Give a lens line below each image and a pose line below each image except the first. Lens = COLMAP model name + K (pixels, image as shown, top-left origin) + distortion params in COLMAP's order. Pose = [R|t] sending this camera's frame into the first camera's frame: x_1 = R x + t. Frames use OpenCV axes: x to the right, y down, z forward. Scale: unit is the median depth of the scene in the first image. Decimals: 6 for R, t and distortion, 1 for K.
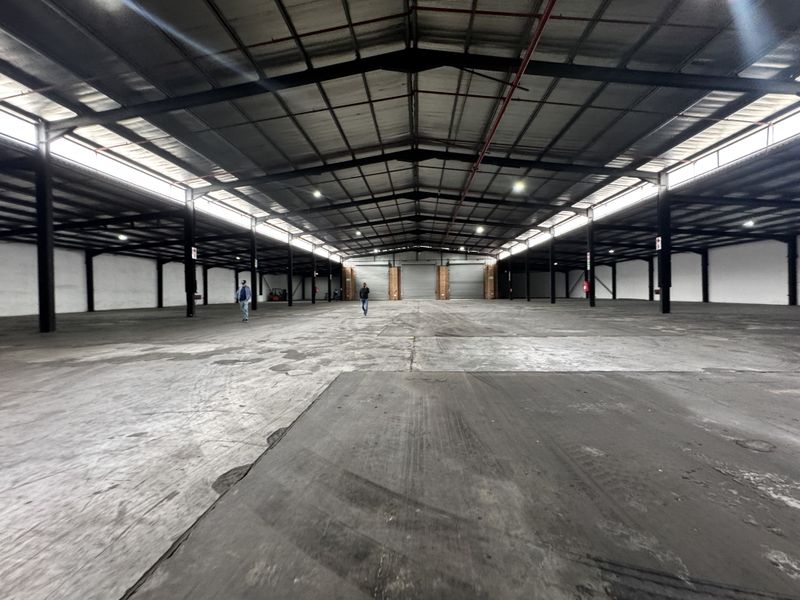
lens RADIAL K [[320.7, 0, 405.6], [0, 320.7, 291.3], [0, 0, 1]] dist [-0.001313, -0.002024]
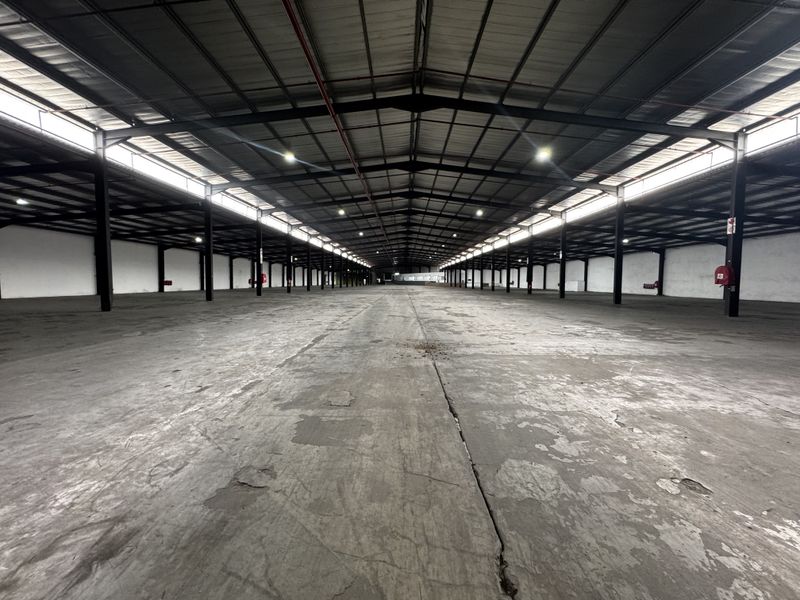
lens RADIAL K [[320.7, 0, 406.1], [0, 320.7, 300.5], [0, 0, 1]] dist [-0.001313, -0.002024]
pose [[0.998811, 0.018648, 0.045048, -0.036788], [-0.021369, 0.997927, 0.060700, -0.002361], [-0.043822, -0.061591, 0.997139, -0.181219]]
